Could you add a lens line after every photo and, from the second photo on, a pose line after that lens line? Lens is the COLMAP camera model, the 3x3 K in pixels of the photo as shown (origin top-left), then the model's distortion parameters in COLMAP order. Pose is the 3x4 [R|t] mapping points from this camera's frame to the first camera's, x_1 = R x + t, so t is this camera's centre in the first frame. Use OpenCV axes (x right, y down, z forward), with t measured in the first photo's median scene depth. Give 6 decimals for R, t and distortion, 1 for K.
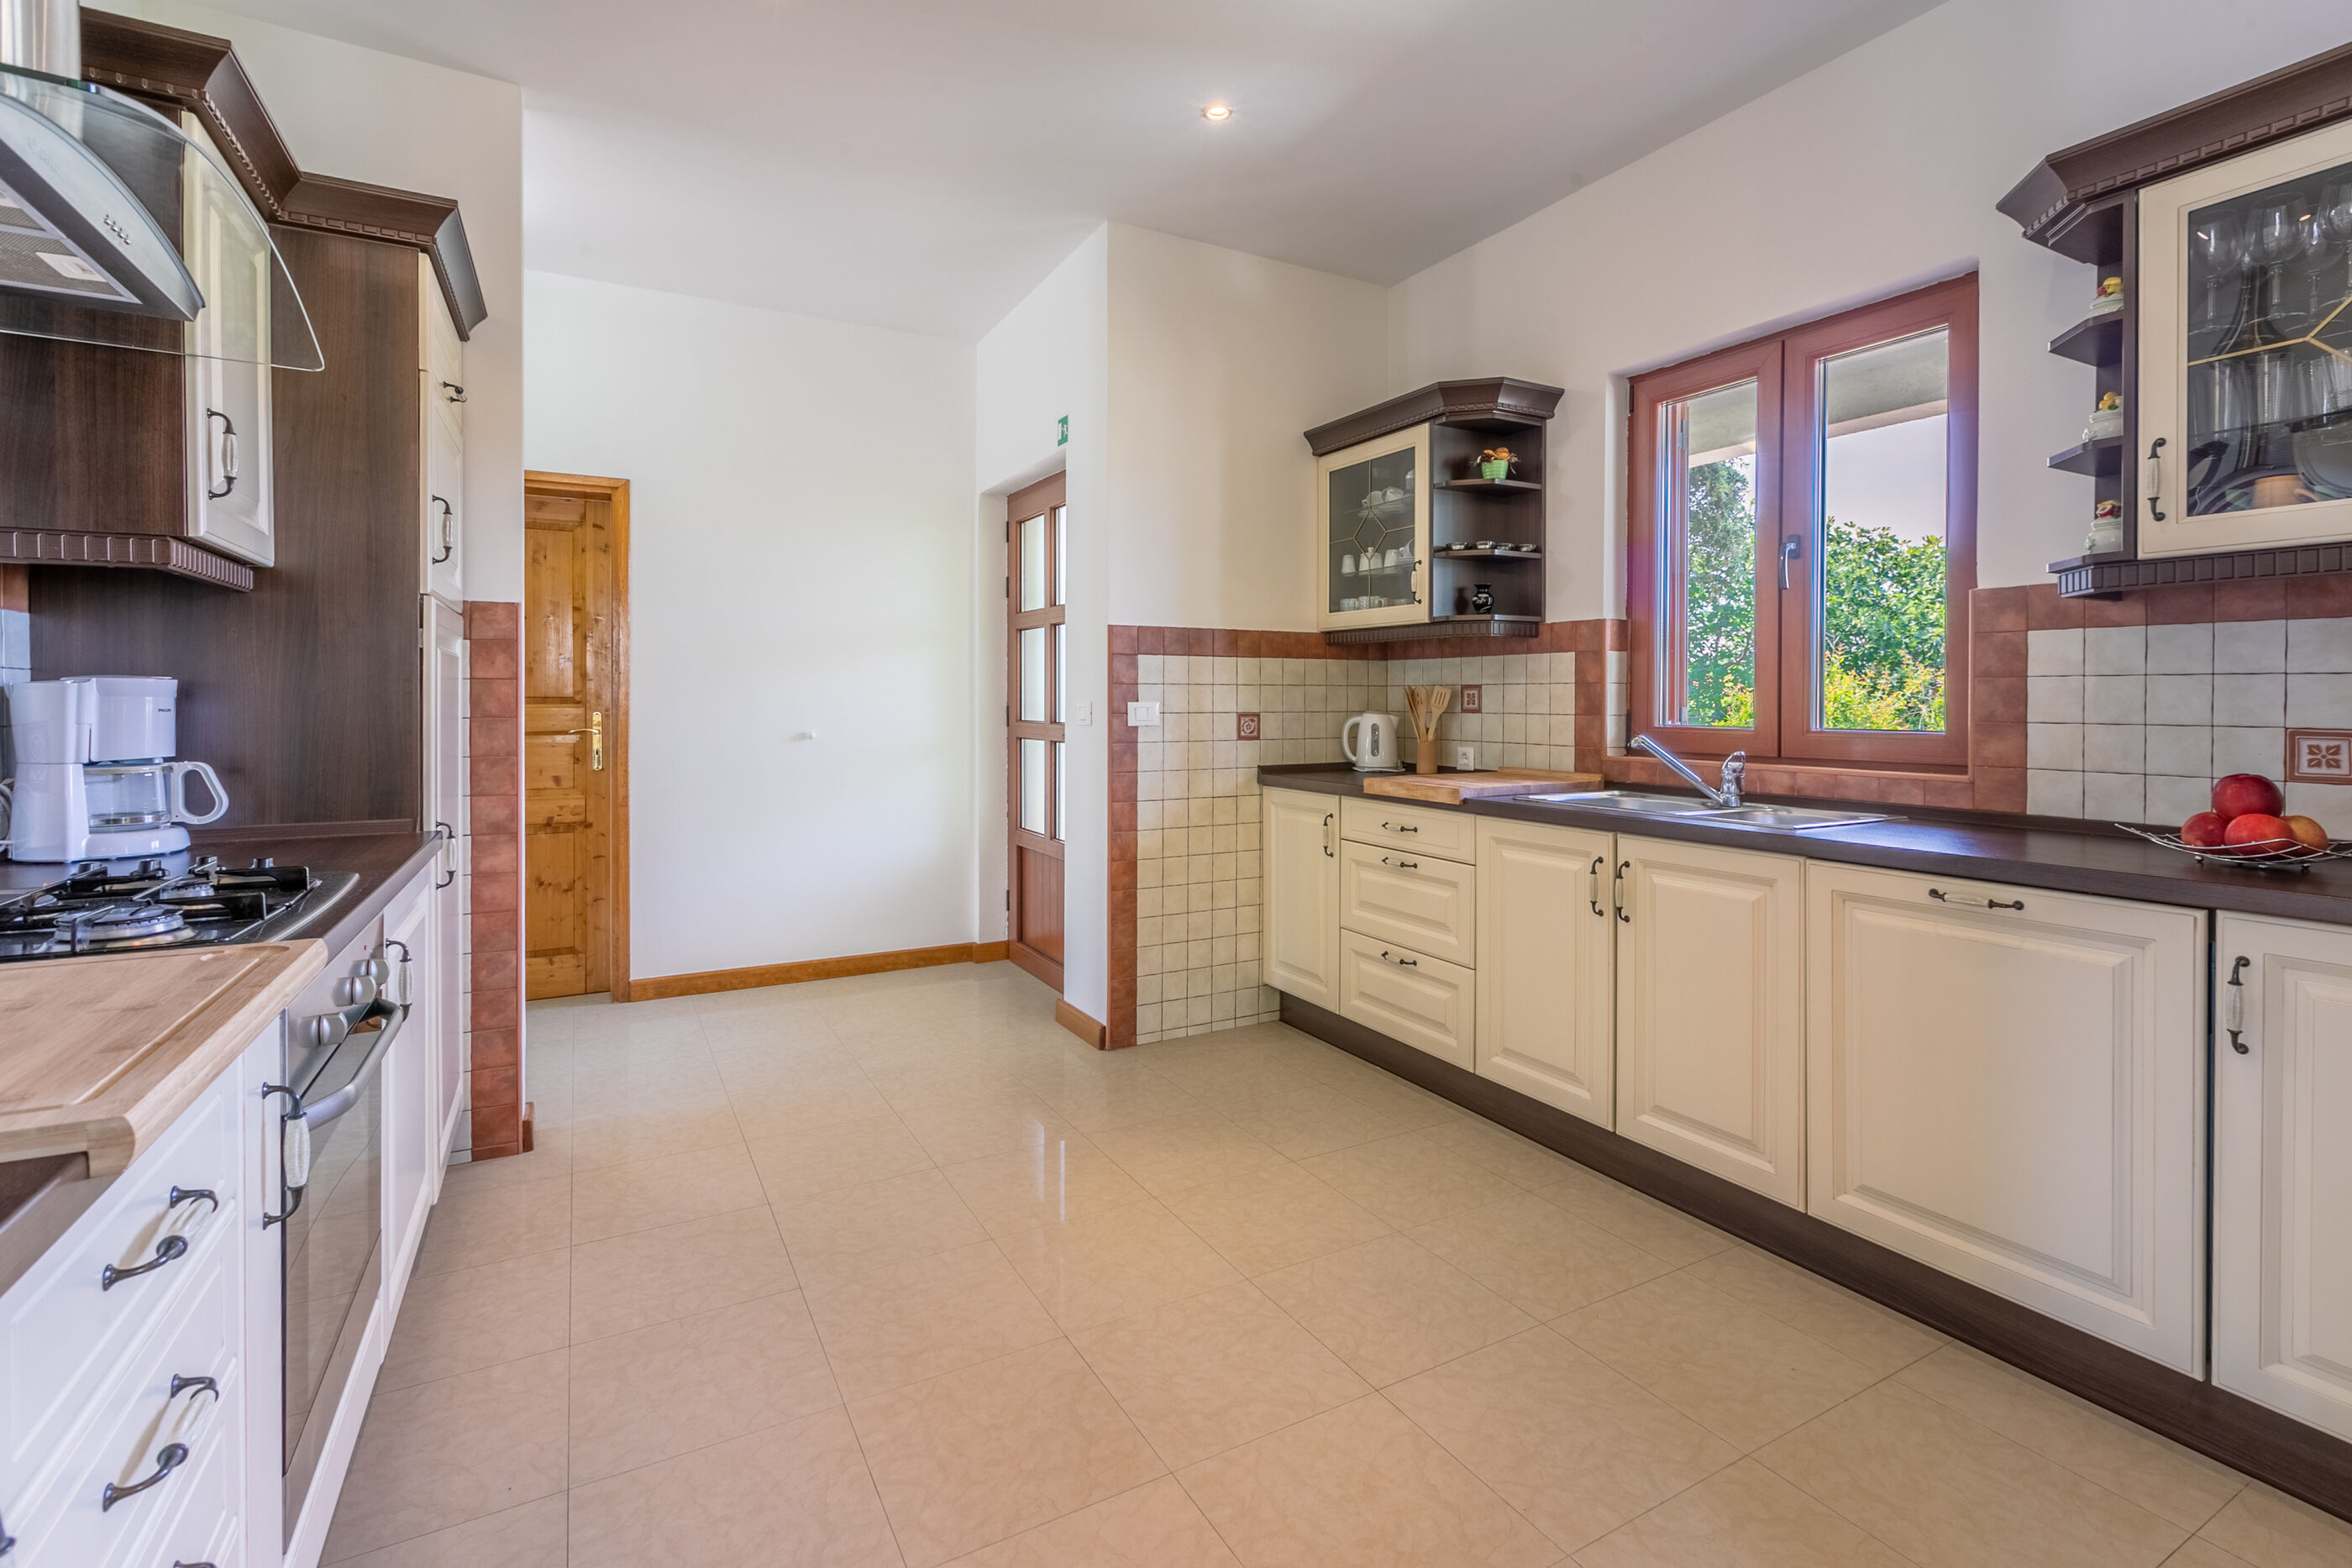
lens RADIAL K [[1068.1, 0, 1157.0], [0, 1068.1, 697.8], [0, 0, 1]] dist [-0.001235, 0.000442]
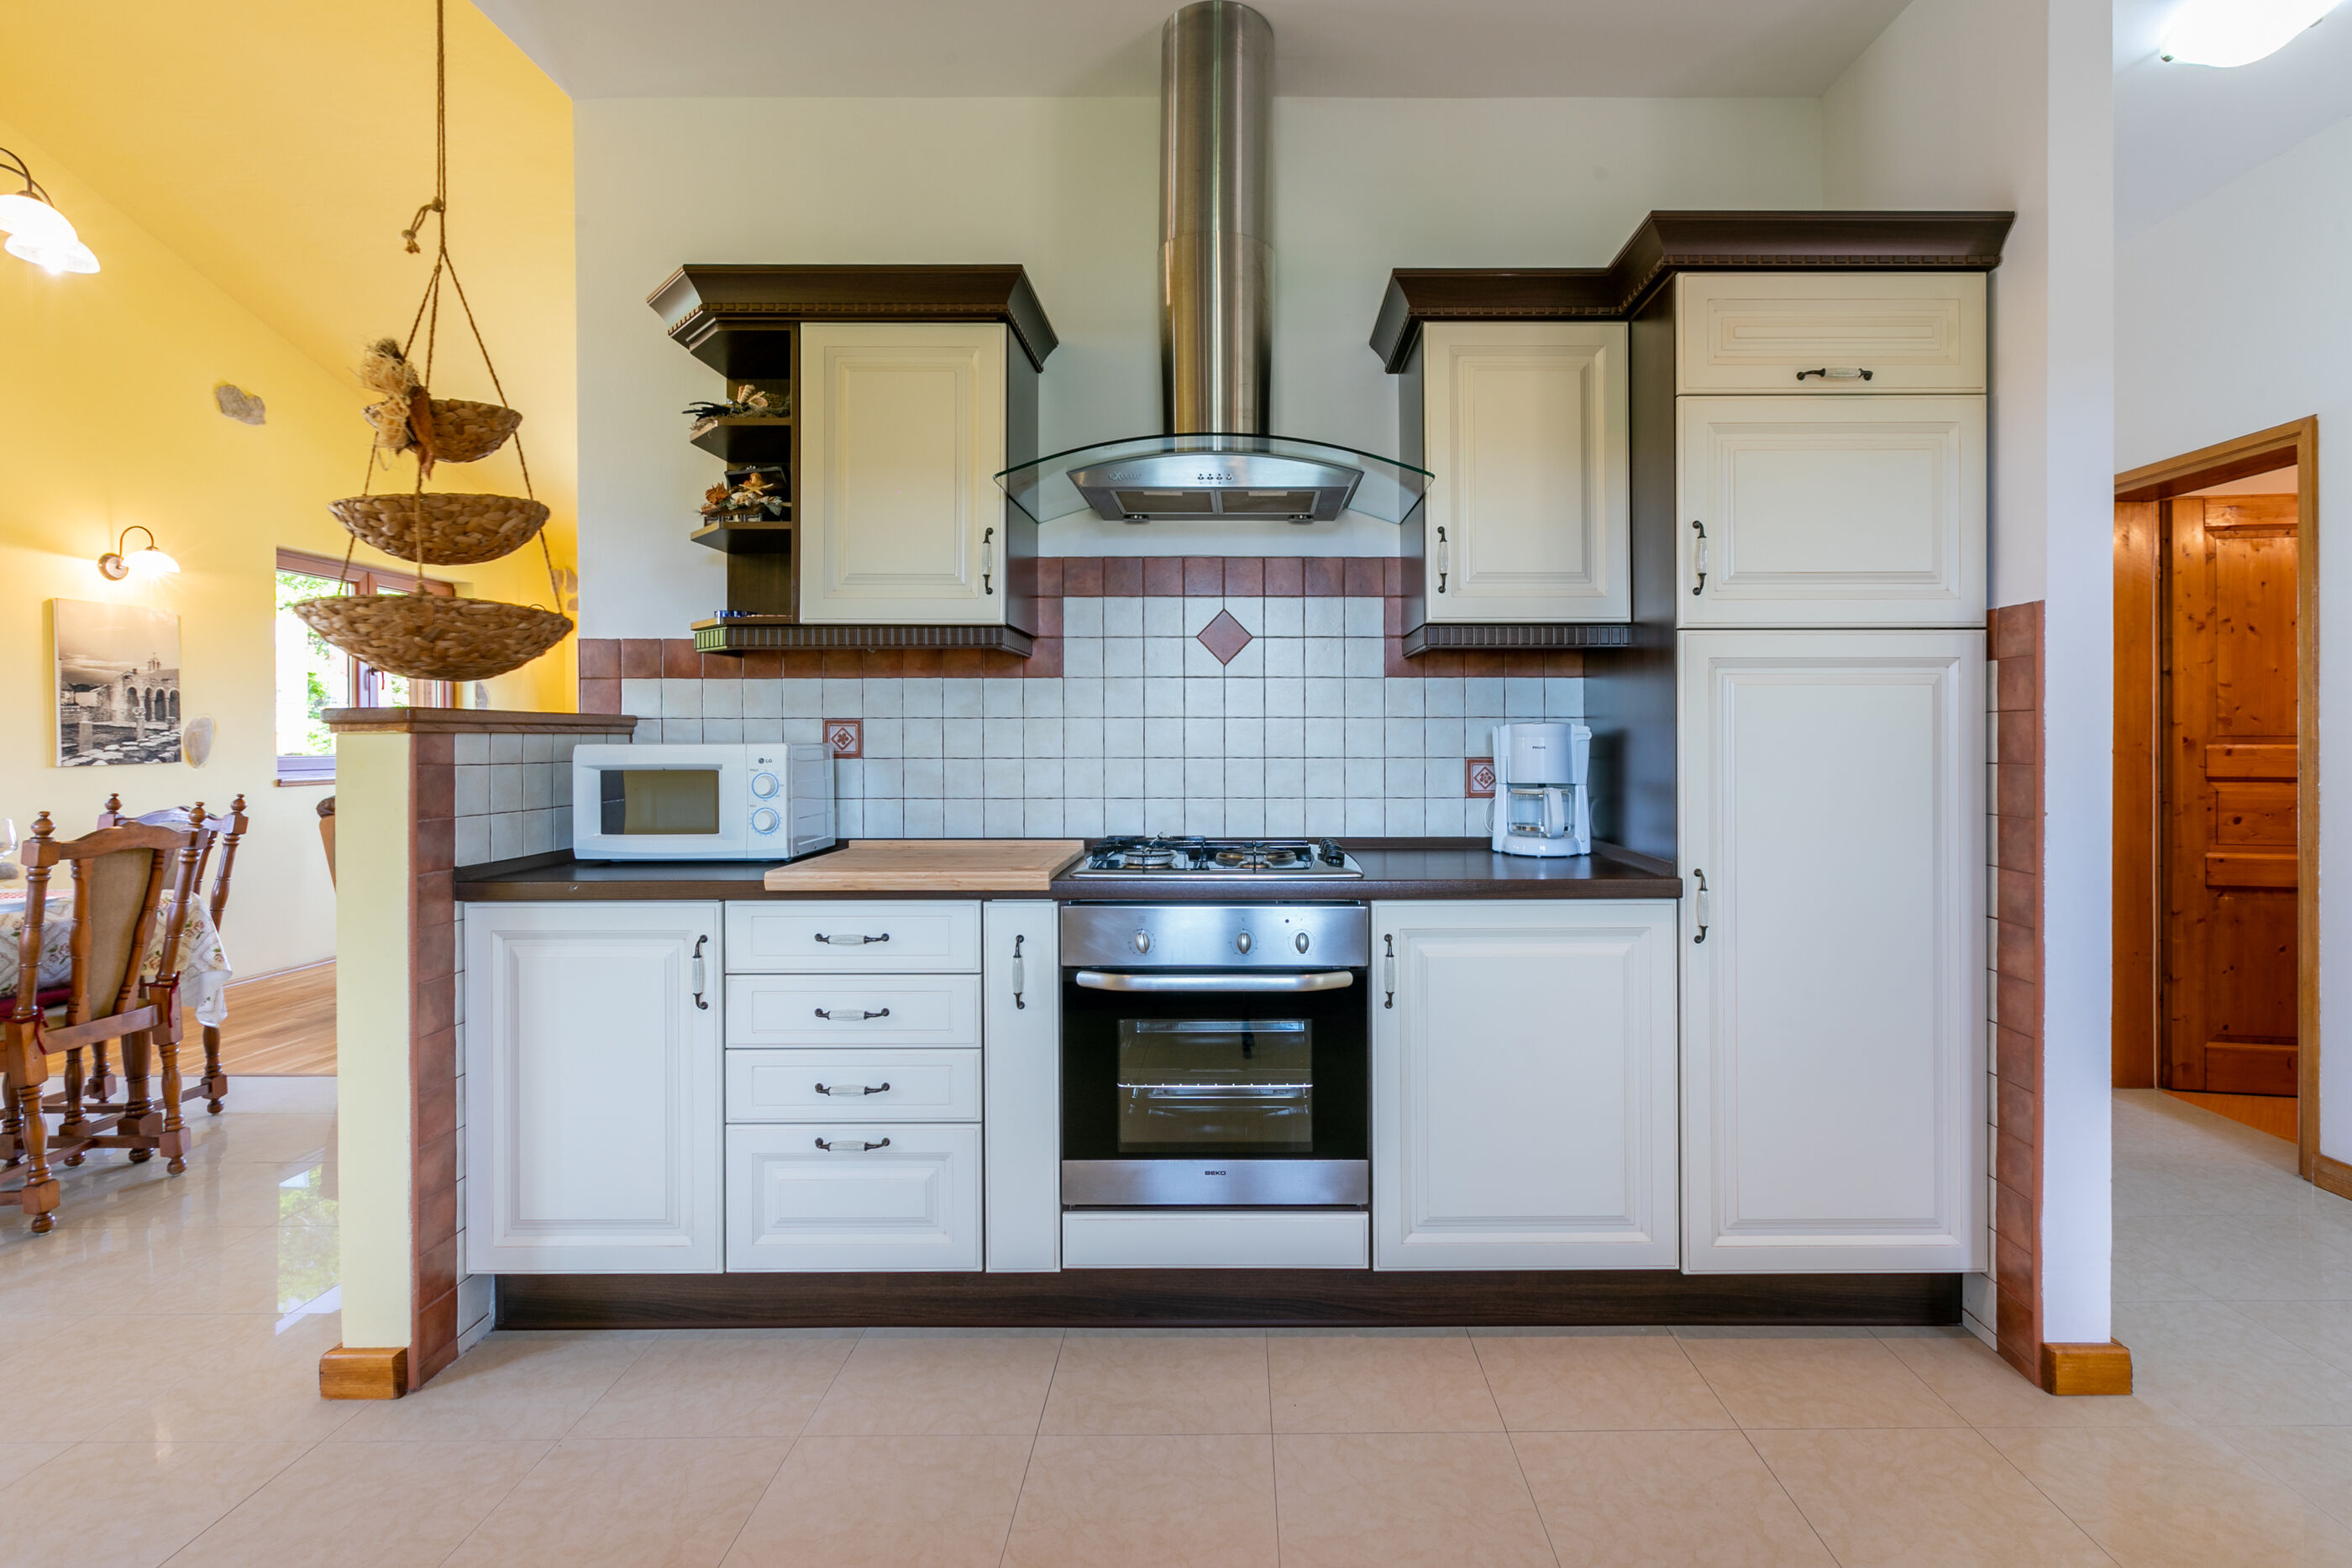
lens RADIAL K [[1068.1, 0, 1242.5], [0, 1068.1, 749.1], [0, 0, 1]] dist [-0.001235, 0.000442]
pose [[-0.461034, 0.007752, -0.887348, 0.270689], [0.000253, 0.999963, 0.008605, 0.000453], [0.887382, 0.003743, -0.461019, 0.862848]]
